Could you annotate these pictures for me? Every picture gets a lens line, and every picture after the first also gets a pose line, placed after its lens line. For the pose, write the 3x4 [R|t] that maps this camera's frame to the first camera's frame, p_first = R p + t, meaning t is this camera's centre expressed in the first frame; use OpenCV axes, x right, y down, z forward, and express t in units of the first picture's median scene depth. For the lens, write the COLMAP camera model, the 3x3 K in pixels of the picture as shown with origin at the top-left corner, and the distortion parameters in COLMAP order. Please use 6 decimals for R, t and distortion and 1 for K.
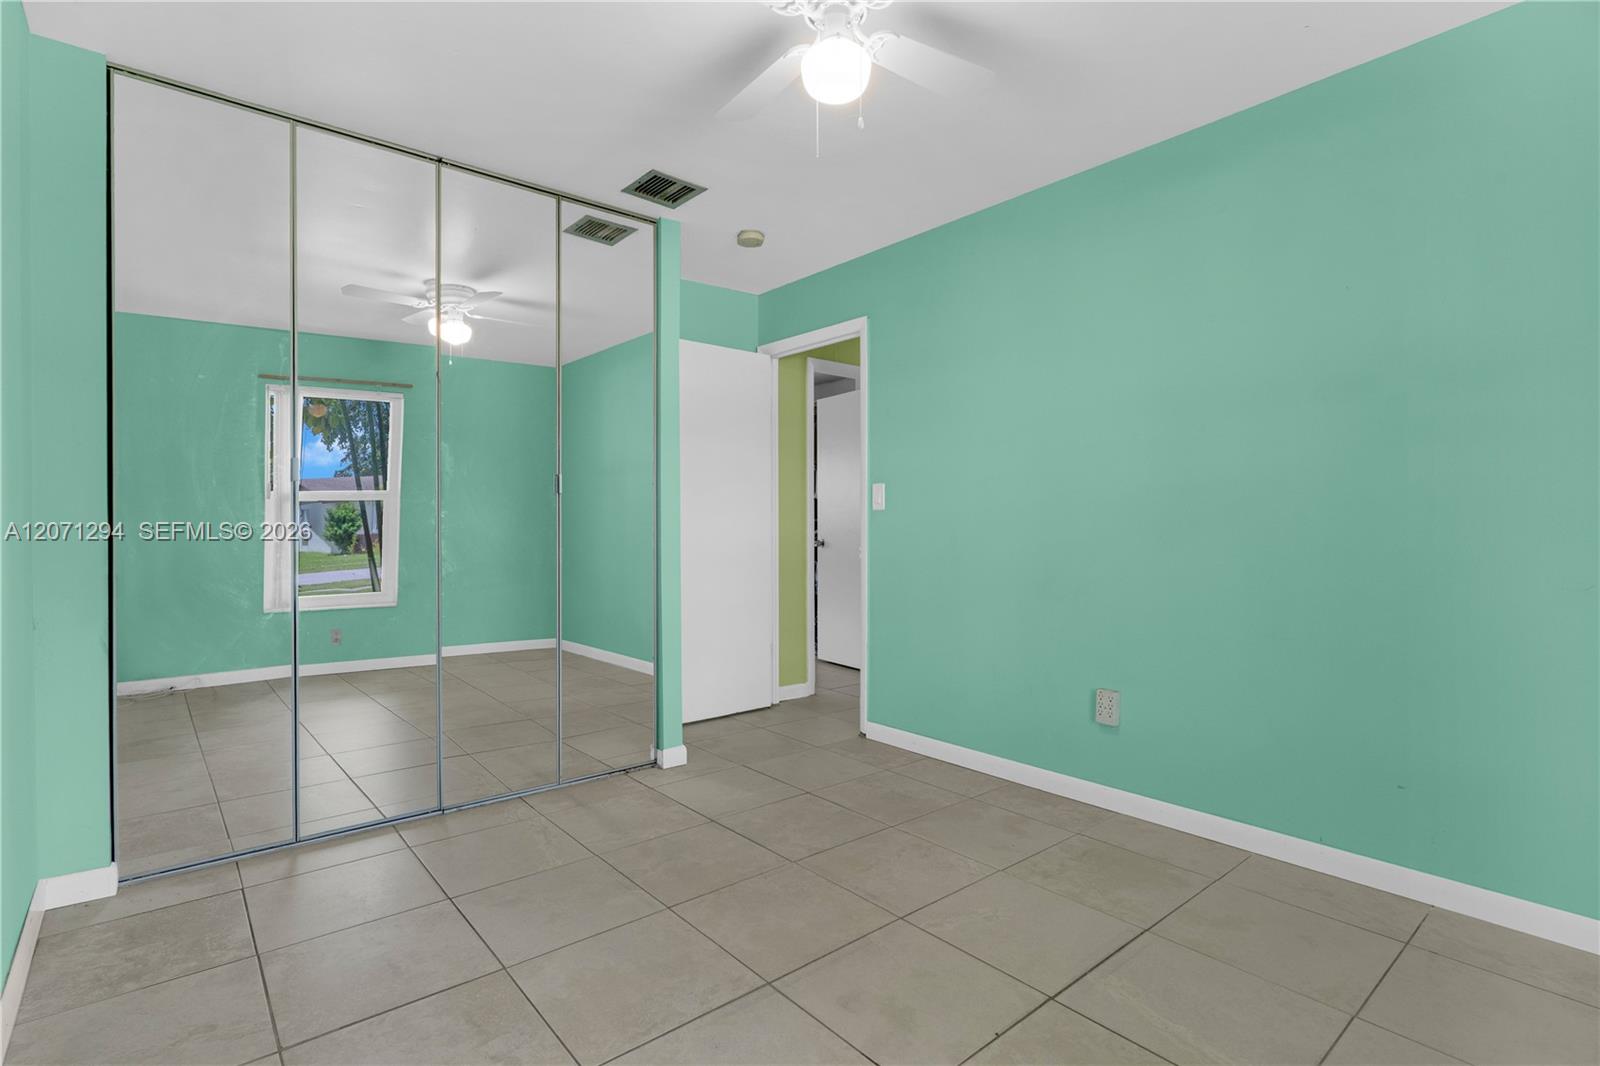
lens RADIAL K [[764.8, 0, 790.1], [0, 764.8, 534.0], [0, 0, 1]] dist [-0.002706, 0.000028]
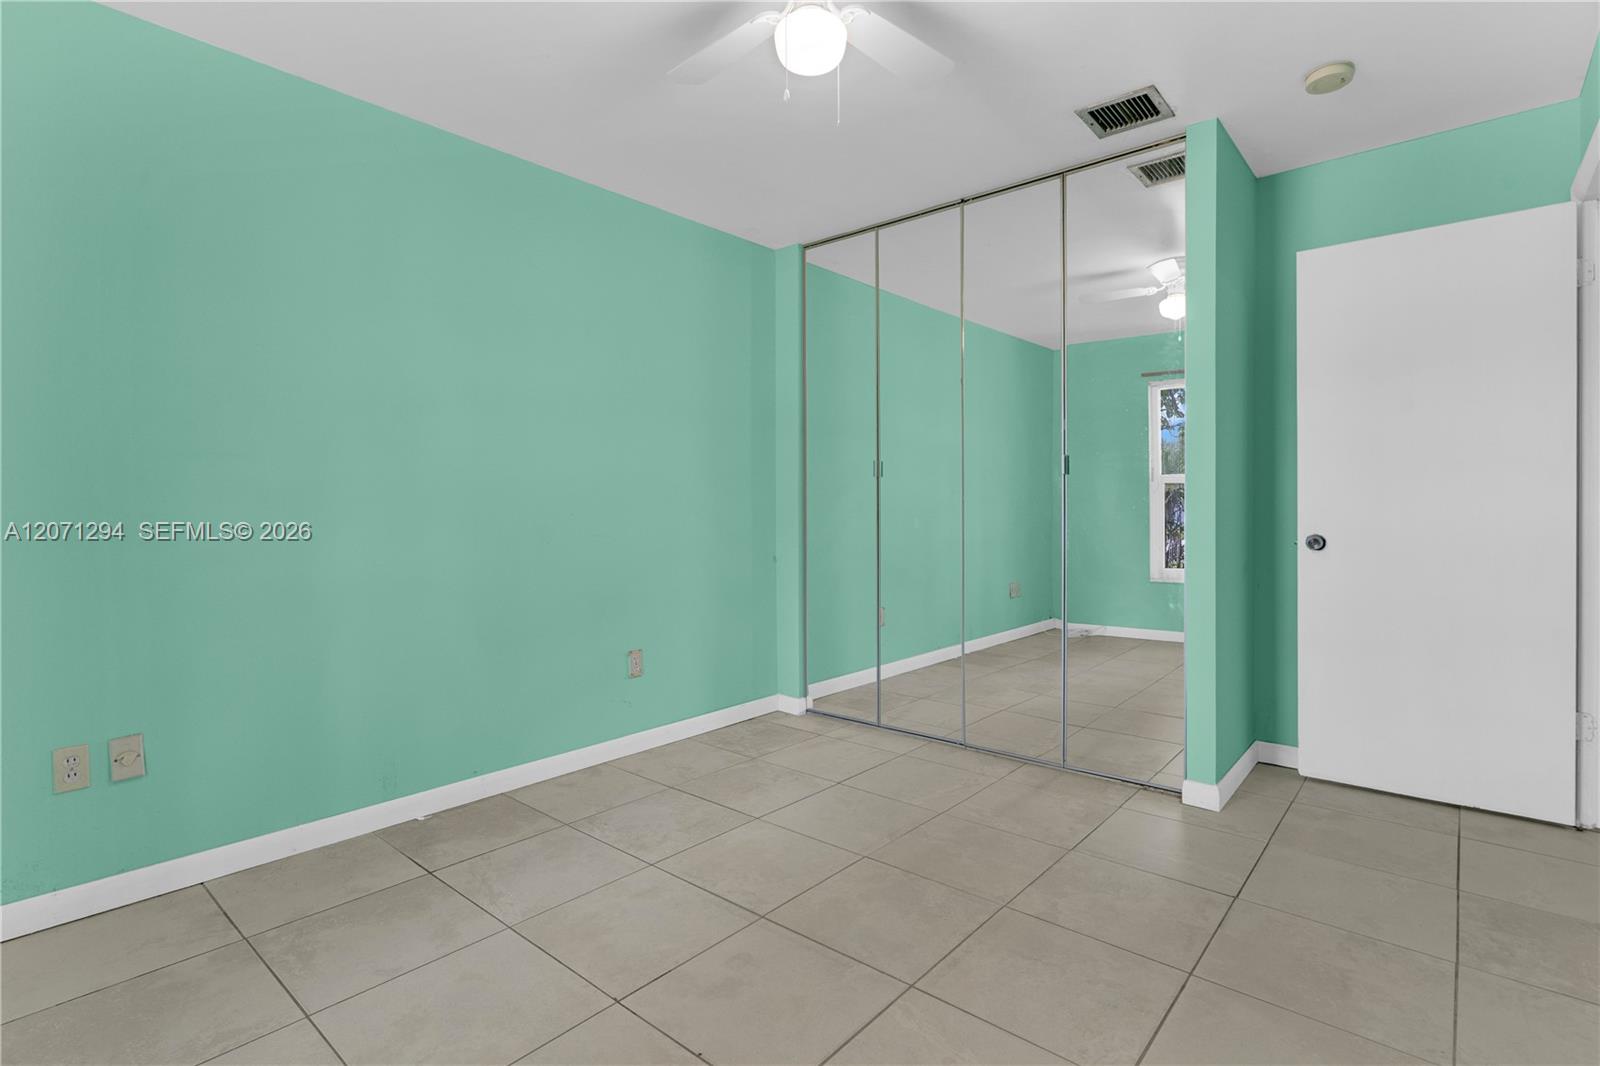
lens RADIAL K [[764.8, 0, 791.9], [0, 764.8, 521.9], [0, 0, 1]] dist [-0.002706, 0.000028]
pose [[0.161560, 0.017943, -0.986700, 0.632010], [-0.004184, 0.999838, 0.017497, -0.008035], [0.986854, 0.001301, 0.161609, 0.502670]]
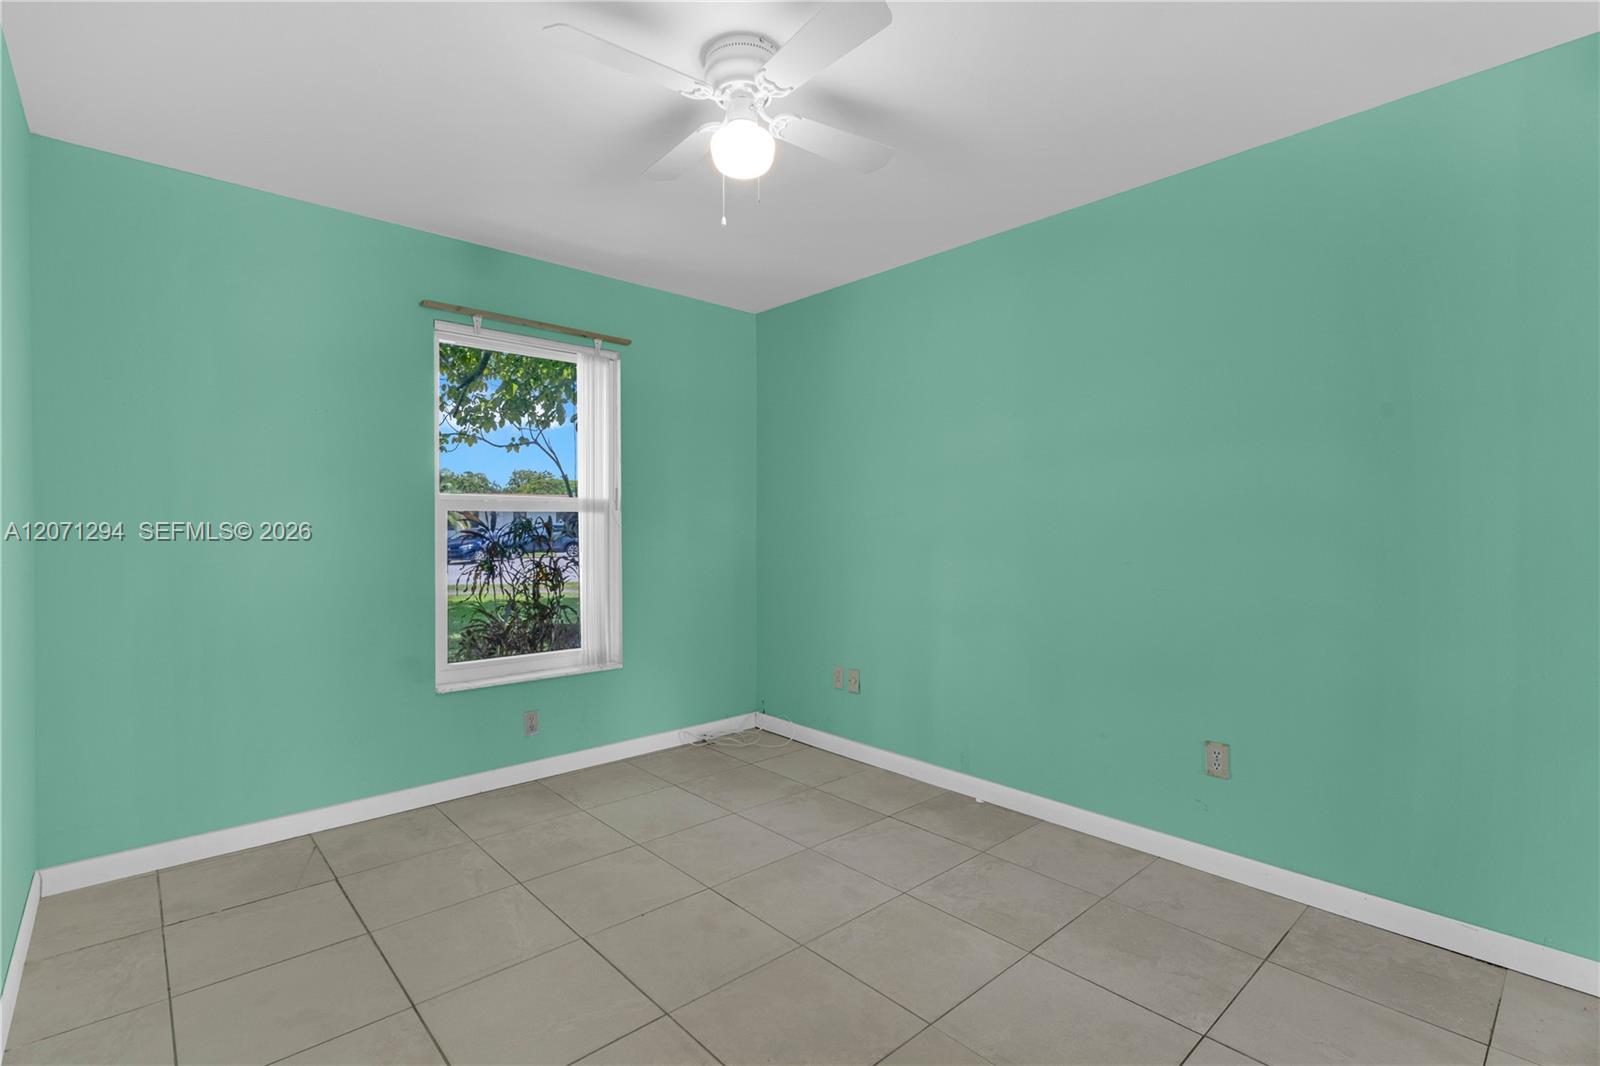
lens RADIAL K [[764.8, 0, 800.5], [0, 764.8, 523.6], [0, 0, 1]] dist [-0.002706, 0.000028]
pose [[-0.999056, 0.001669, -0.043402, 0.017149], [0.001251, 0.999953, 0.009651, -0.059529], [0.043417, 0.009588, -0.999011, 1.297678]]
